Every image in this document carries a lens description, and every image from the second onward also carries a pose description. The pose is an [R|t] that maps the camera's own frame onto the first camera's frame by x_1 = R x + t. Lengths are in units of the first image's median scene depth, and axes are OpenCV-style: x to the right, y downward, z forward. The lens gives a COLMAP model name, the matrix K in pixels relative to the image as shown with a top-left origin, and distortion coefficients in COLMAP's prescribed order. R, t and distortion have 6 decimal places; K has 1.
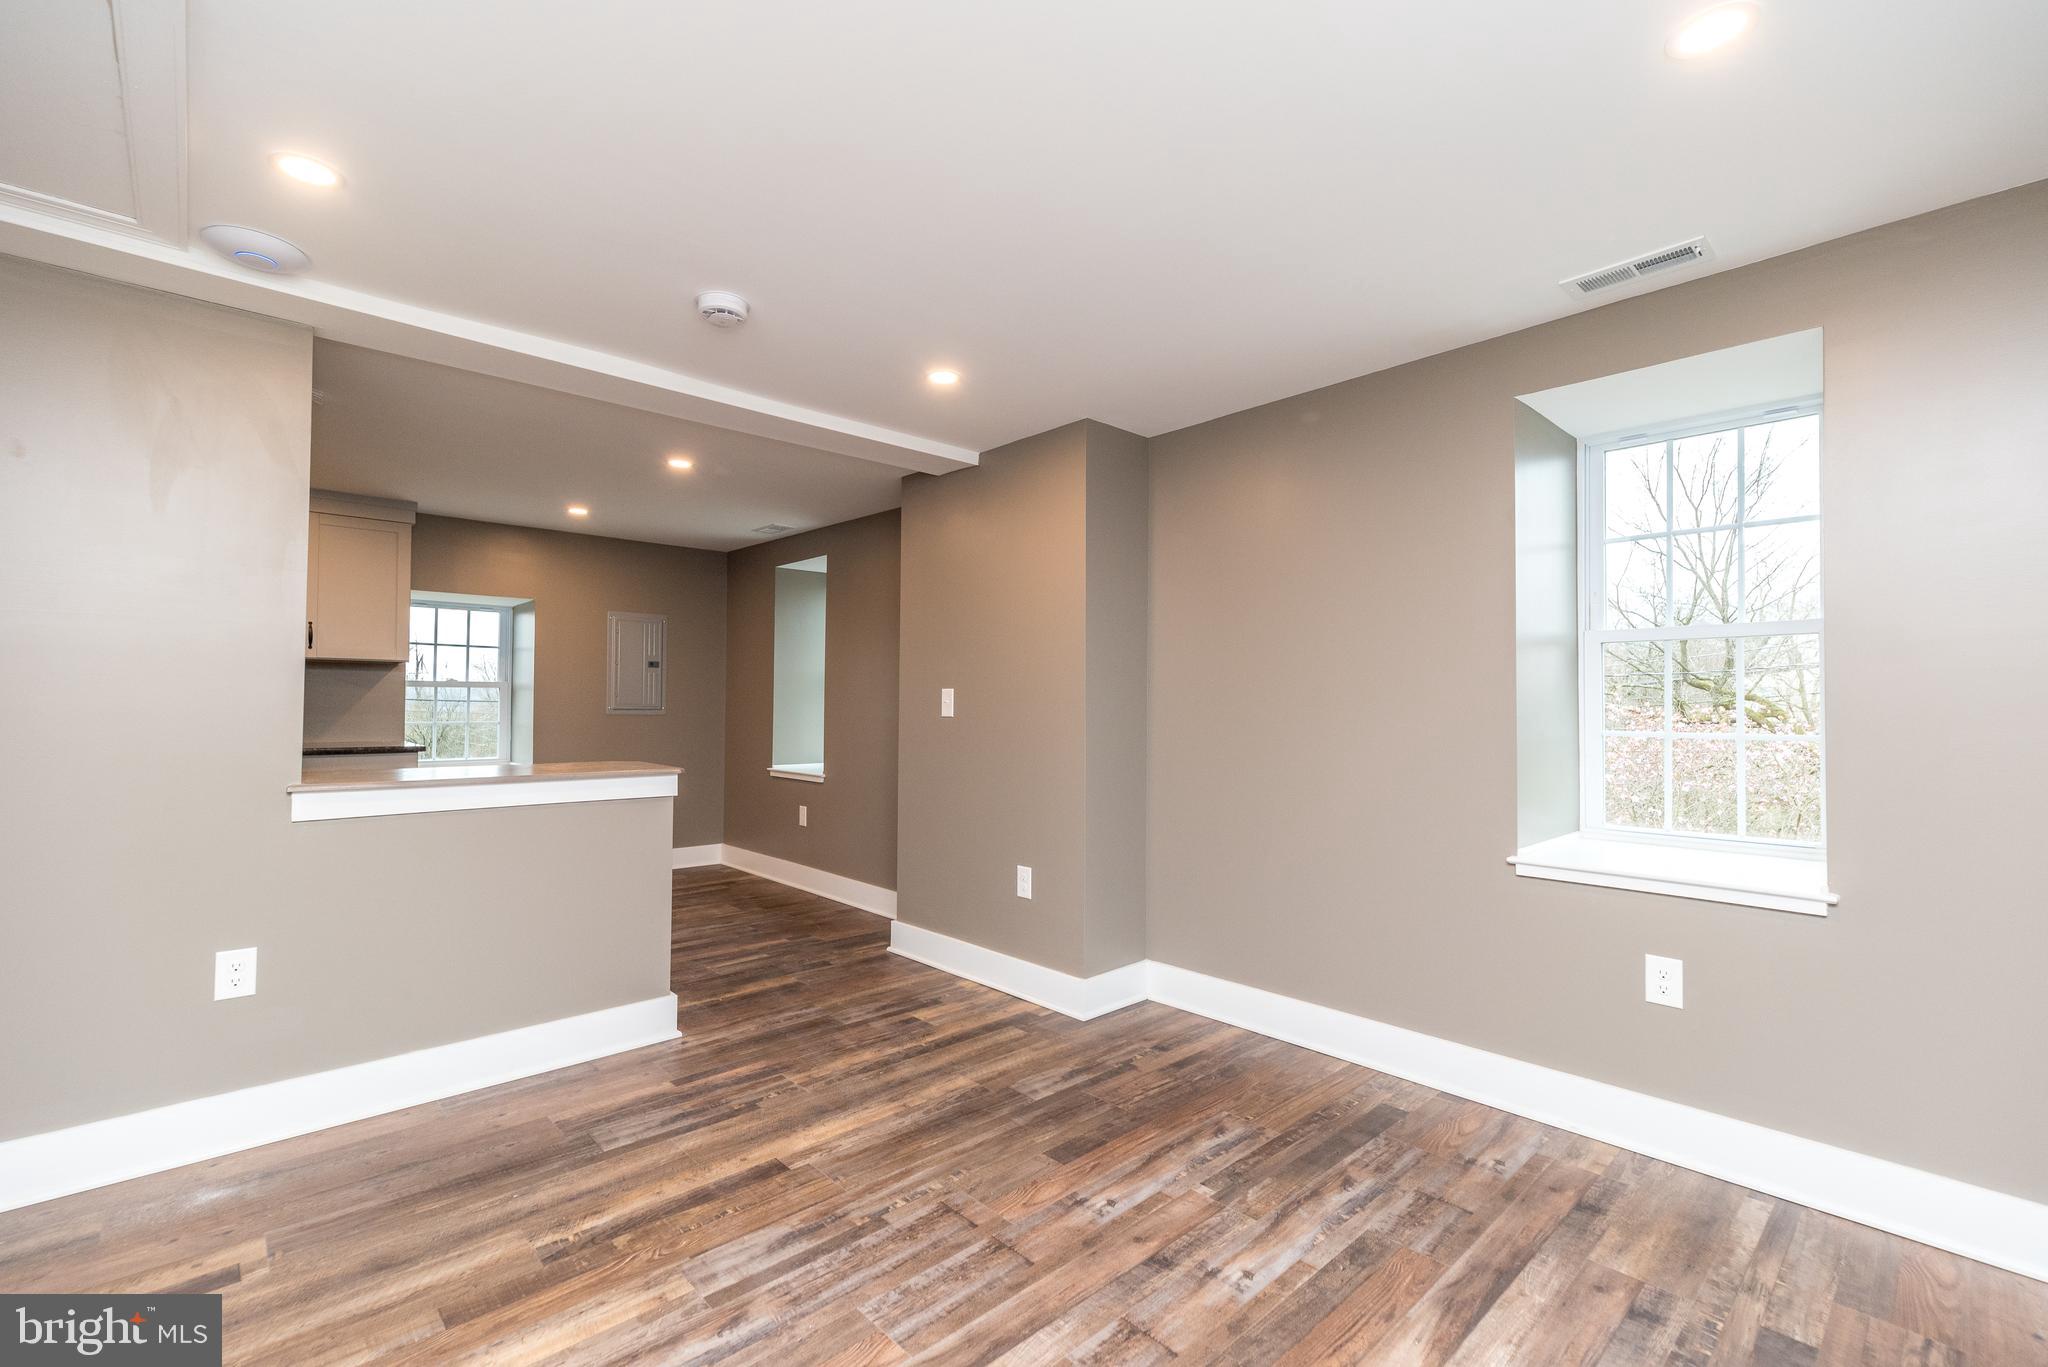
lens RADIAL K [[890.1, 0, 1027.1], [0, 890.1, 690.3], [0, 0, 1]] dist [0.006744, -0.000346]
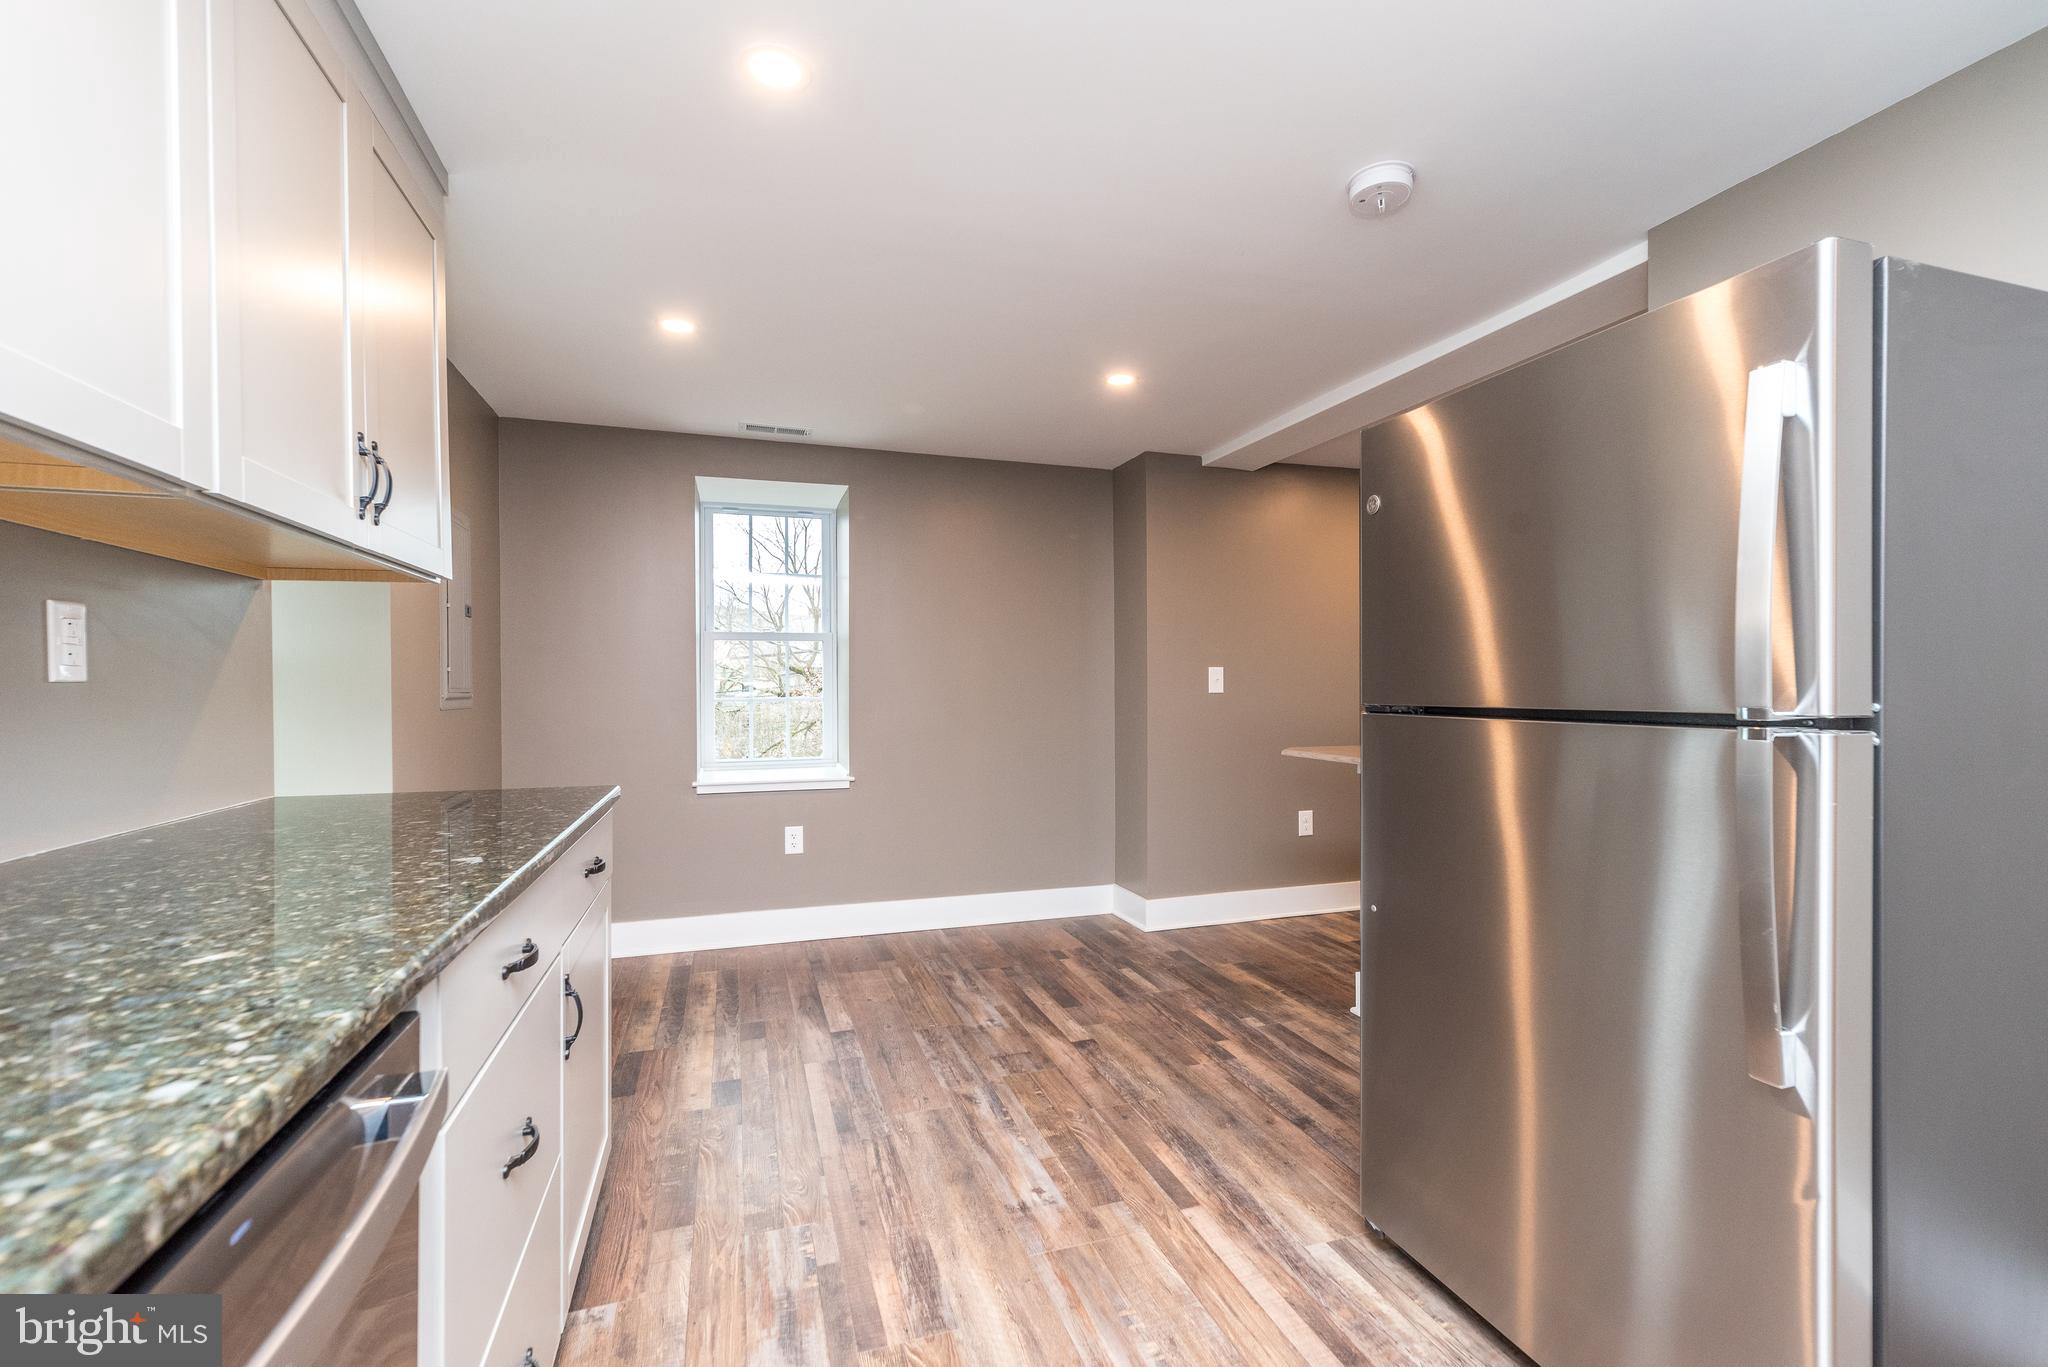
lens RADIAL K [[886.0, 0, 1027.0], [0, 886.0, 690.0], [0, 0, 1]] dist [0.008237, 0.000180]
pose [[0.422726, -0.016016, 0.906116, -1.667414], [-0.007672, 0.999745, 0.021250, 0.006932], [-0.906225, -0.015935, 0.422496, 1.075535]]
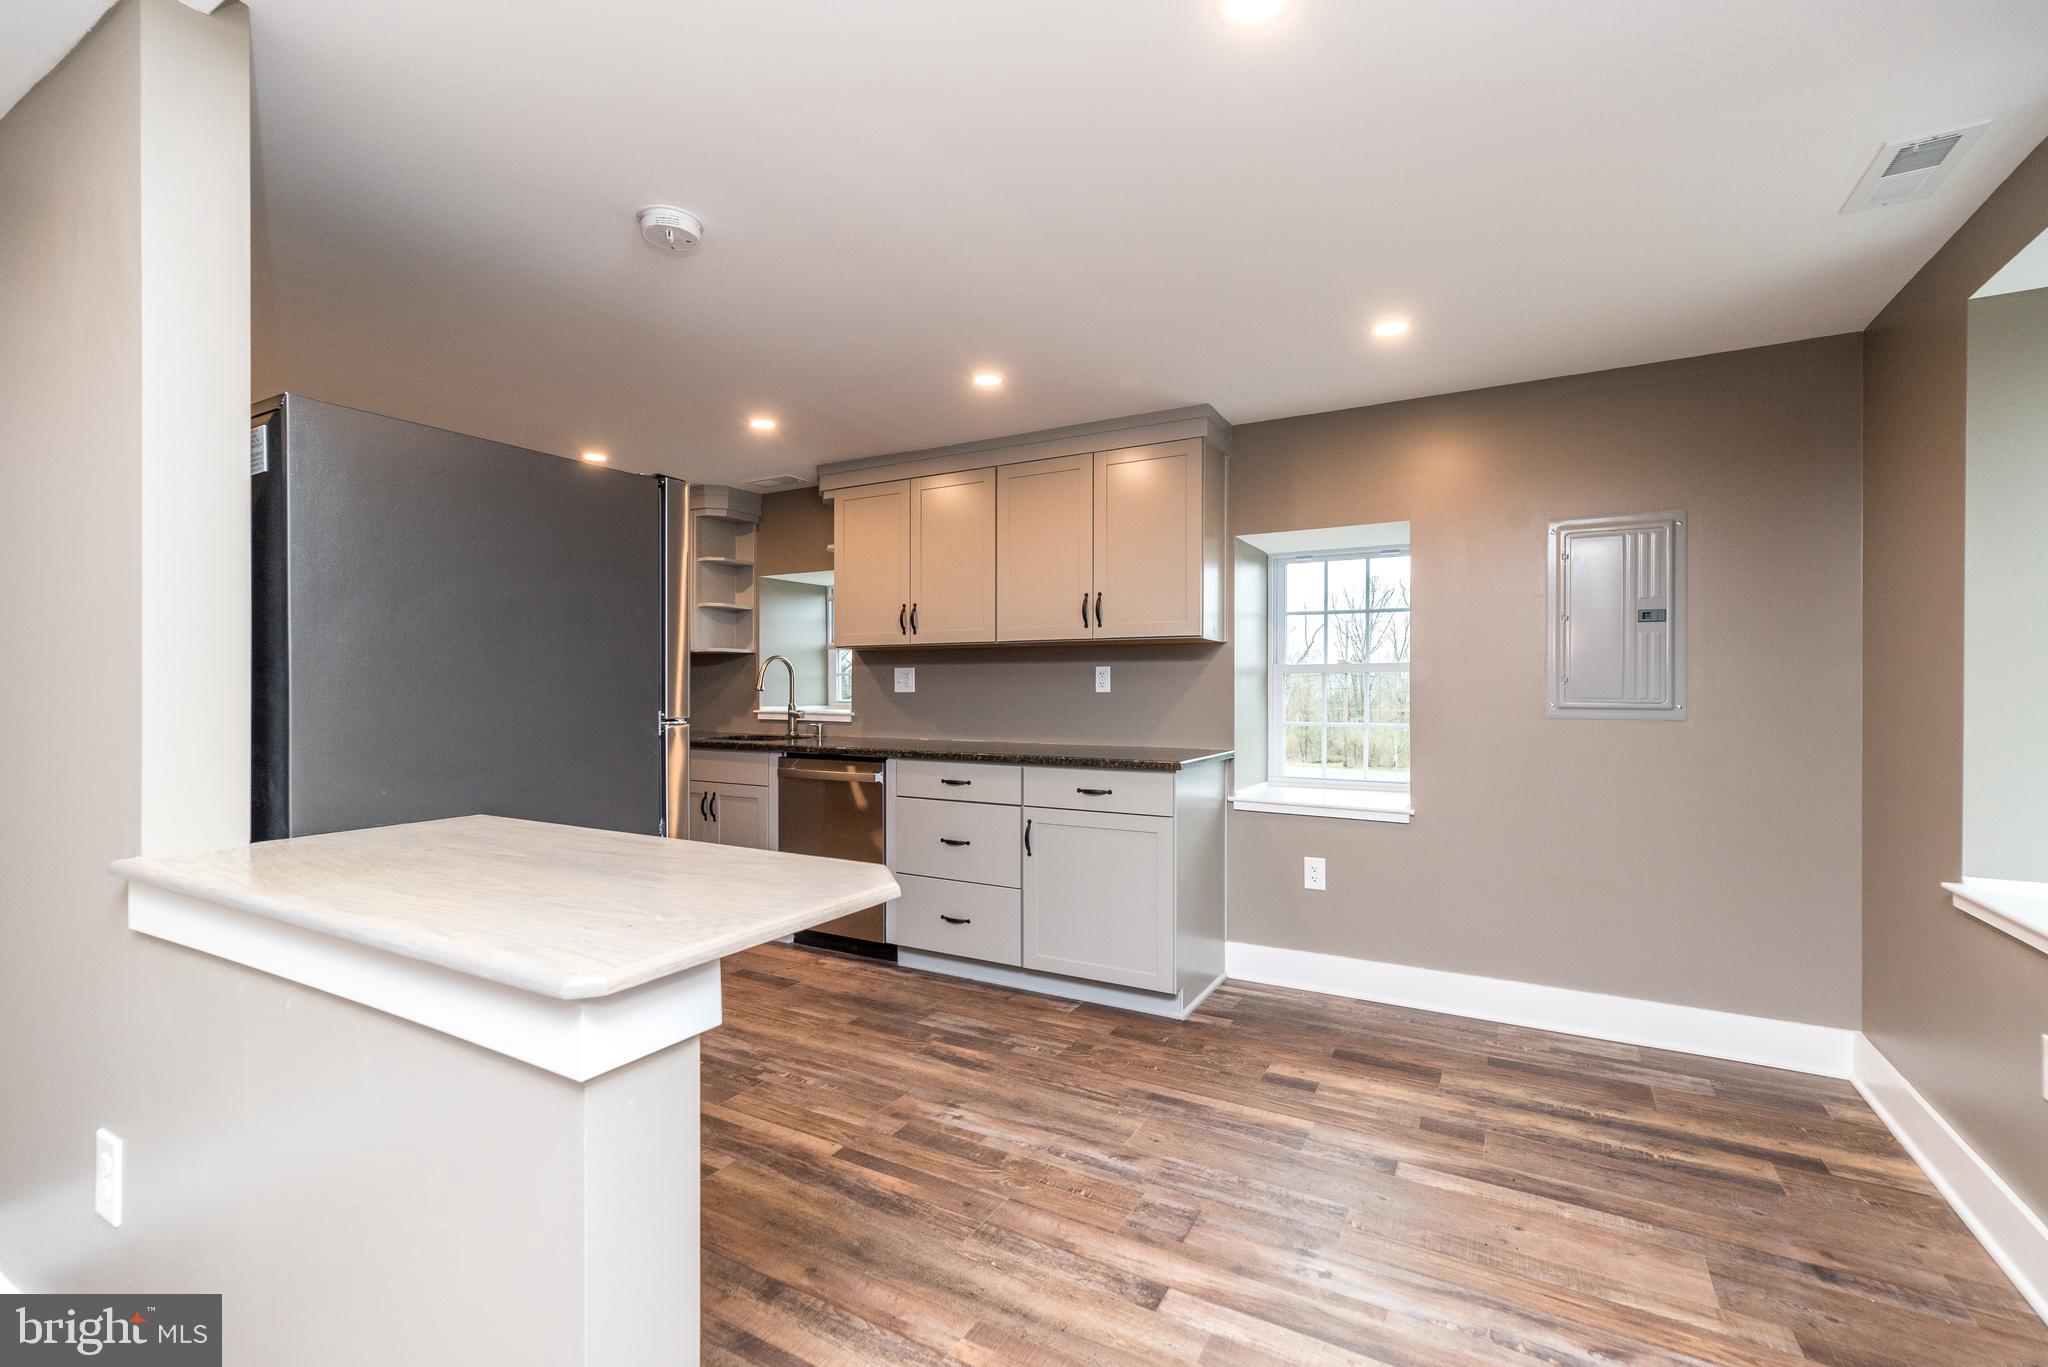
lens RADIAL K [[890.1, 0, 1027.1], [0, 890.1, 690.3], [0, 0, 1]] dist [0.006744, -0.000346]
pose [[0.292916, -0.006603, -0.956115, -0.131085], [0.017380, 0.999848, -0.001581, 0.013160], [0.955980, -0.016154, 0.292986, 1.183352]]
